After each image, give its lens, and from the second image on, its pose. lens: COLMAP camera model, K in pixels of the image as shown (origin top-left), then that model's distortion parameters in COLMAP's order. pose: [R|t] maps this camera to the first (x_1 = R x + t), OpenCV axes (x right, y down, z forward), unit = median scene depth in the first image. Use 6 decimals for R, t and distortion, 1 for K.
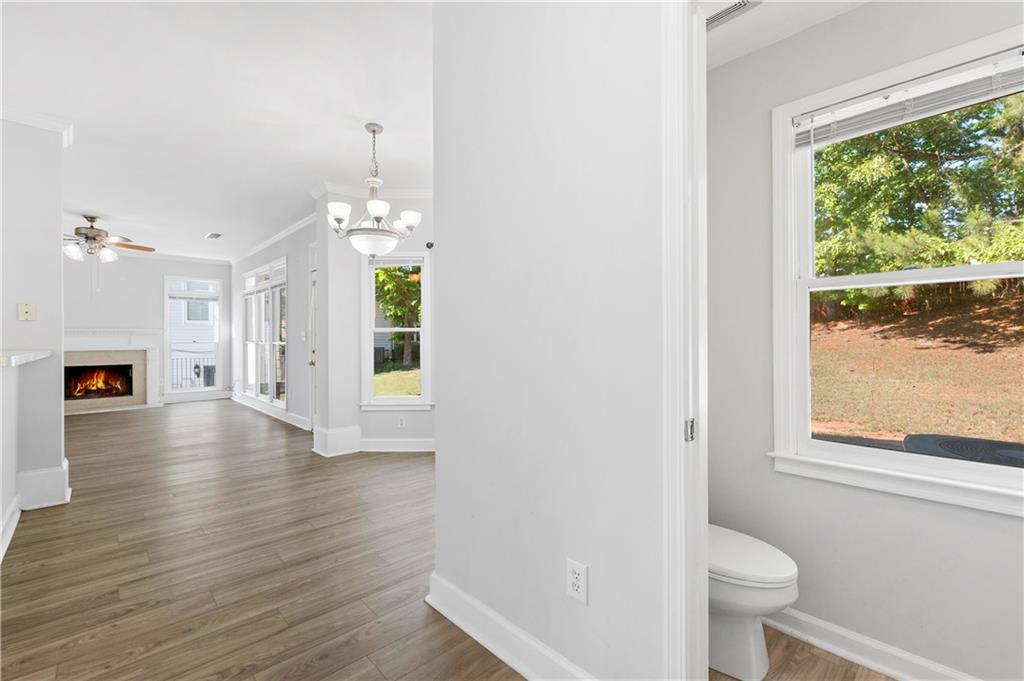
lens RADIAL K [[440.3, 0, 508.9], [0, 440.3, 342.6], [0, 0, 1]] dist [-0.005830, -0.000148]
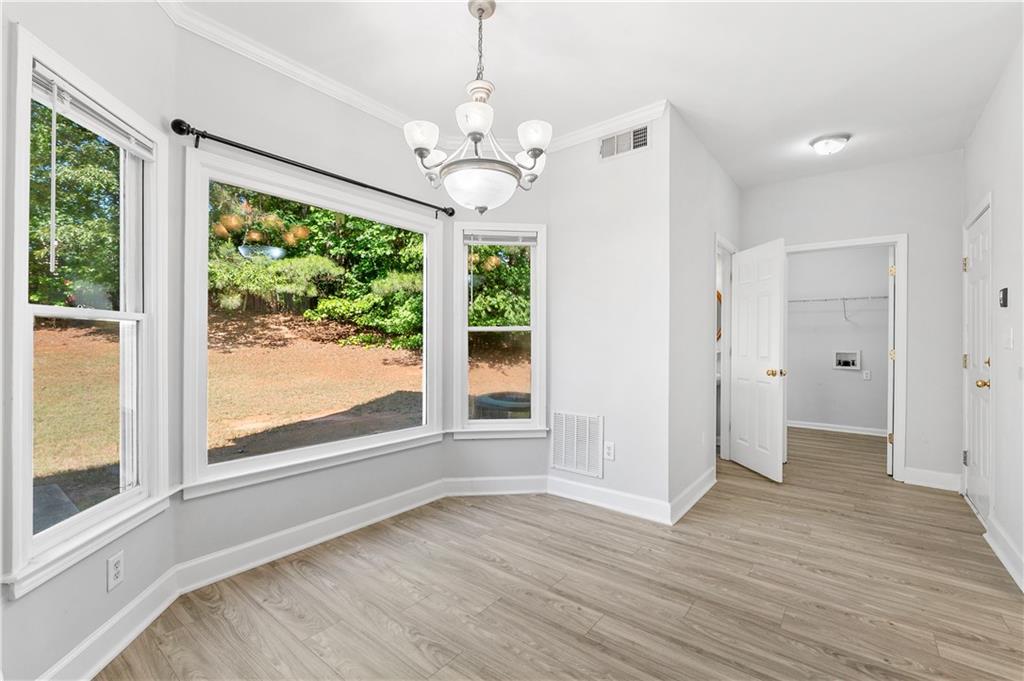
lens RADIAL K [[440.3, 0, 508.9], [0, 440.3, 342.6], [0, 0, 1]] dist [-0.005830, -0.000148]
pose [[-0.141228, 0.000674, 0.989977, -1.295525], [0.001047, 0.999999, -0.000531, -0.008151], [-0.989976, 0.000961, -0.141229, 1.458737]]
